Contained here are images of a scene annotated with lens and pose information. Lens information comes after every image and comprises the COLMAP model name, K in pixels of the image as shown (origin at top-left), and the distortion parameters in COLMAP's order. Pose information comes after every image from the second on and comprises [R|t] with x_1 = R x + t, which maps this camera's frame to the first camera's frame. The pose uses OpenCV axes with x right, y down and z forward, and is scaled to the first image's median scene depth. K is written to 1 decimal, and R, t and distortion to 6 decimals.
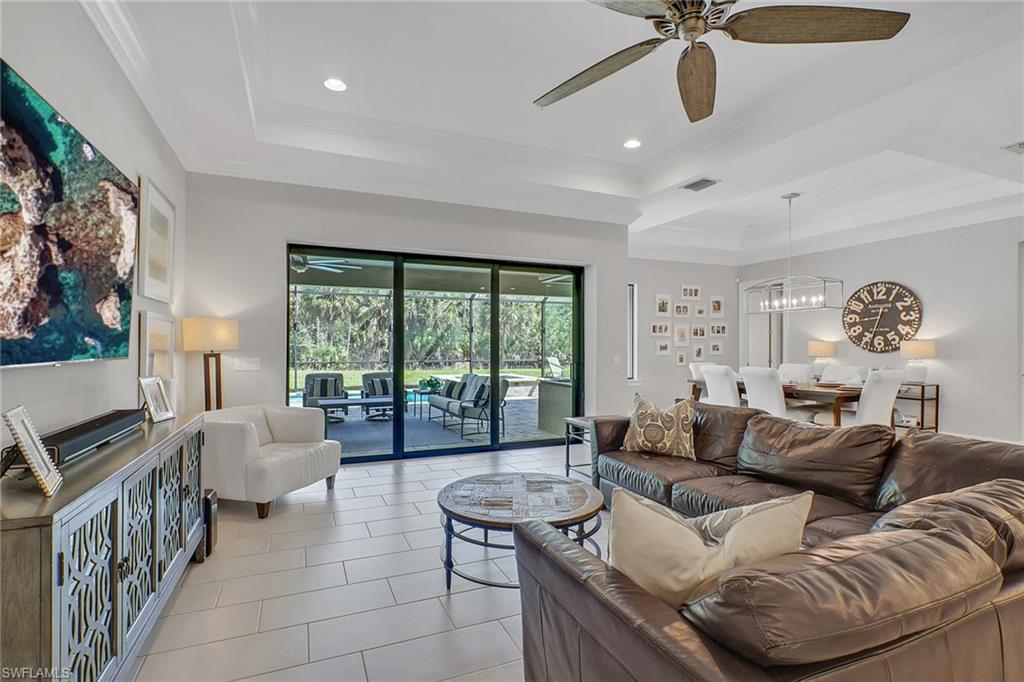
lens RADIAL K [[486.3, 0, 514.5], [0, 486.3, 348.9], [0, 0, 1]] dist [-0.003137, 0.000152]
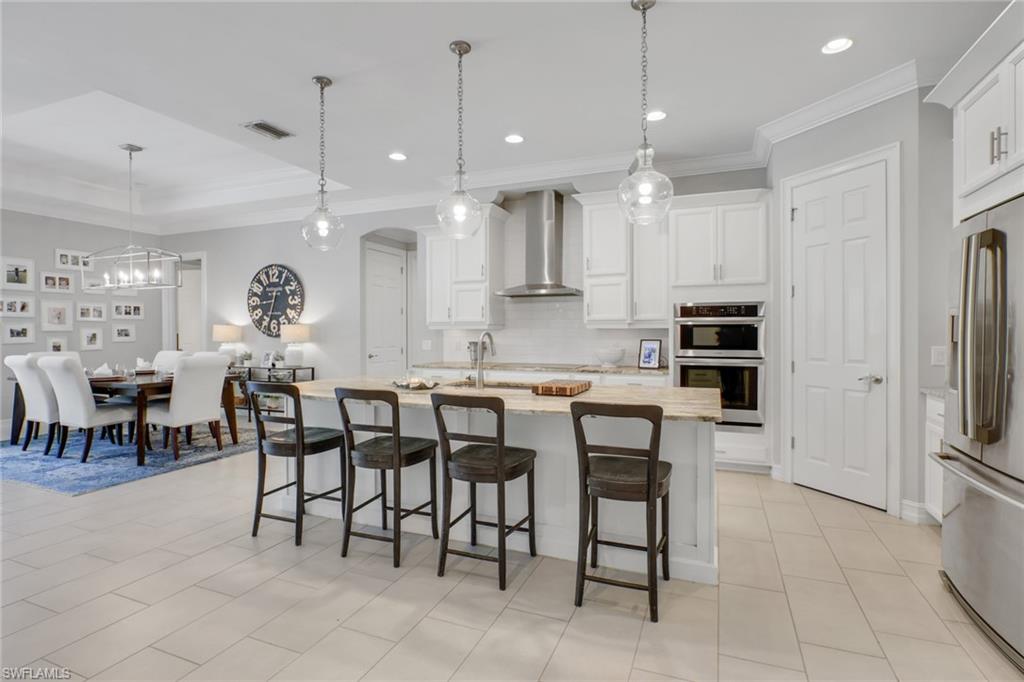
lens RADIAL K [[502.2, 0, 512.3], [0, 502.2, 336.0], [0, 0, 1]] dist [0.002999, 0.000519]
pose [[0.727317, -0.006398, 0.686271, 0.424017], [0.006554, 0.999976, 0.002377, 0.006721], [-0.686270, 0.002769, 0.727342, -0.063604]]
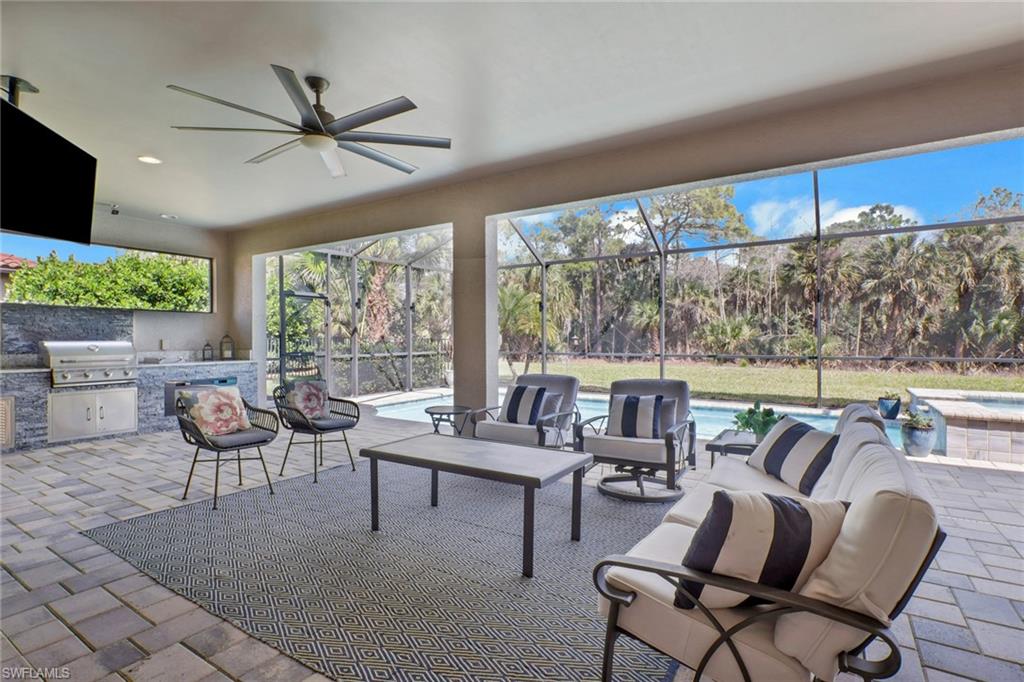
lens RADIAL K [[502.2, 0, 512.3], [0, 502.2, 336.0], [0, 0, 1]] dist [0.002999, 0.000519]
pose [[0.556718, -0.009303, -0.830649, 0.040884], [-0.000654, 0.999932, -0.011638, 0.023662], [0.830701, 0.007022, 0.556674, 0.907552]]
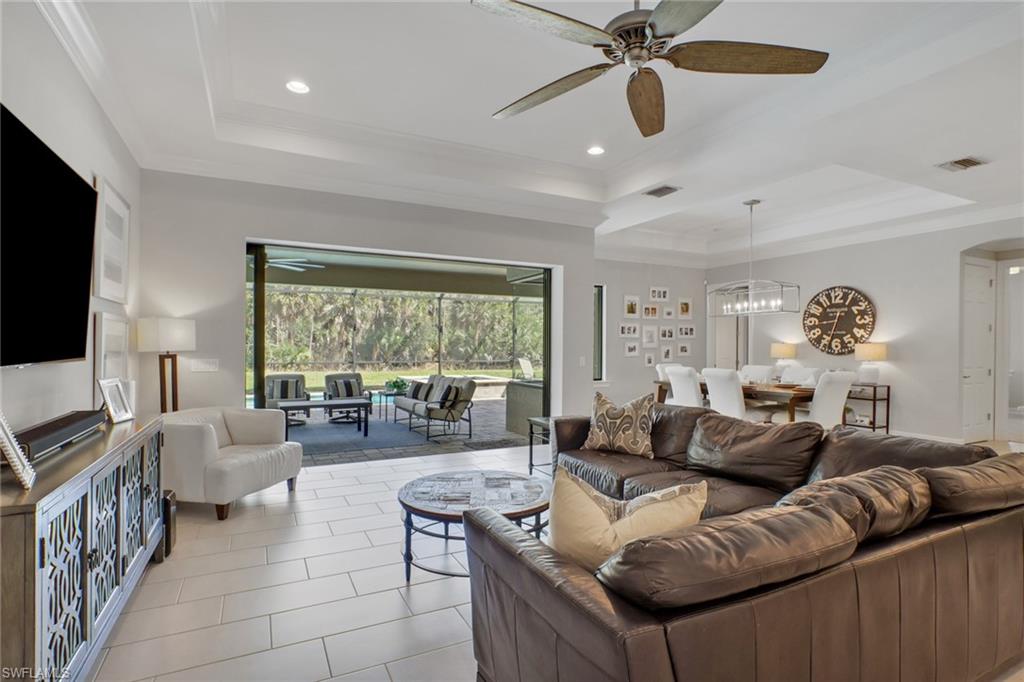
lens RADIAL K [[507.2, 0, 517.9], [0, 507.2, 347.7], [0, 0, 1]] dist [0.004597, 0.000225]
pose [[0.998267, 0.003937, 0.058710, 0.012818], [-0.003785, 0.999989, -0.002701, -0.002222], [-0.058720, 0.002474, 0.998271, -0.039776]]
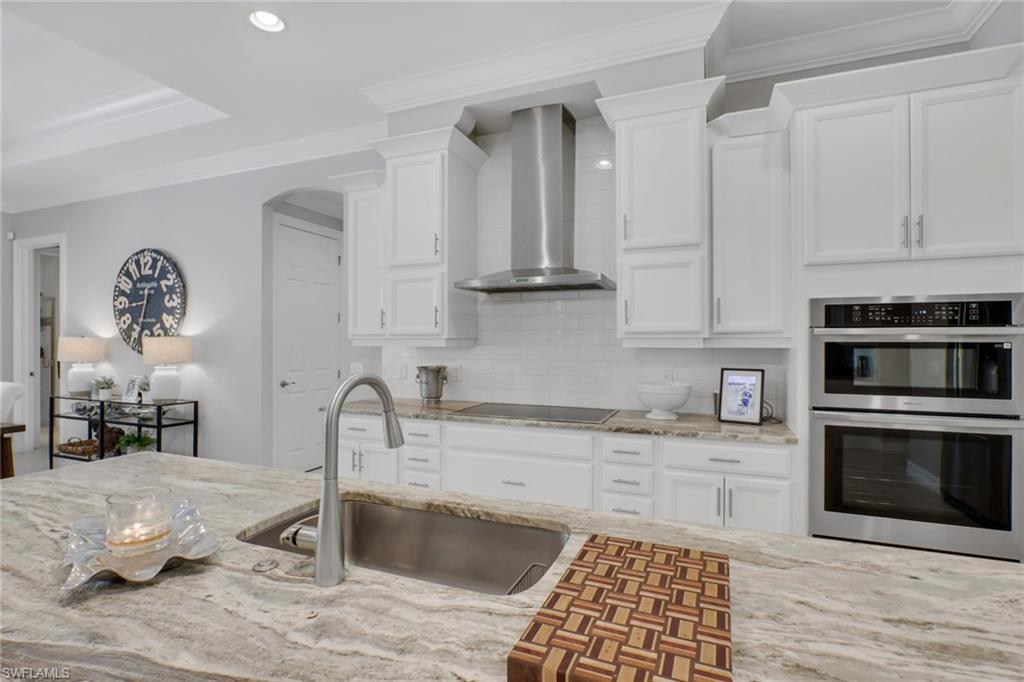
lens RADIAL K [[487.1, 0, 509.2], [0, 487.1, 343.2], [0, 0, 1]] dist [0.000489, 0.000139]
pose [[0.722848, -0.001460, 0.691006, 0.676770], [0.004323, 0.999988, -0.002409, -0.004673], [-0.690994, 0.004729, 0.722845, 0.179952]]
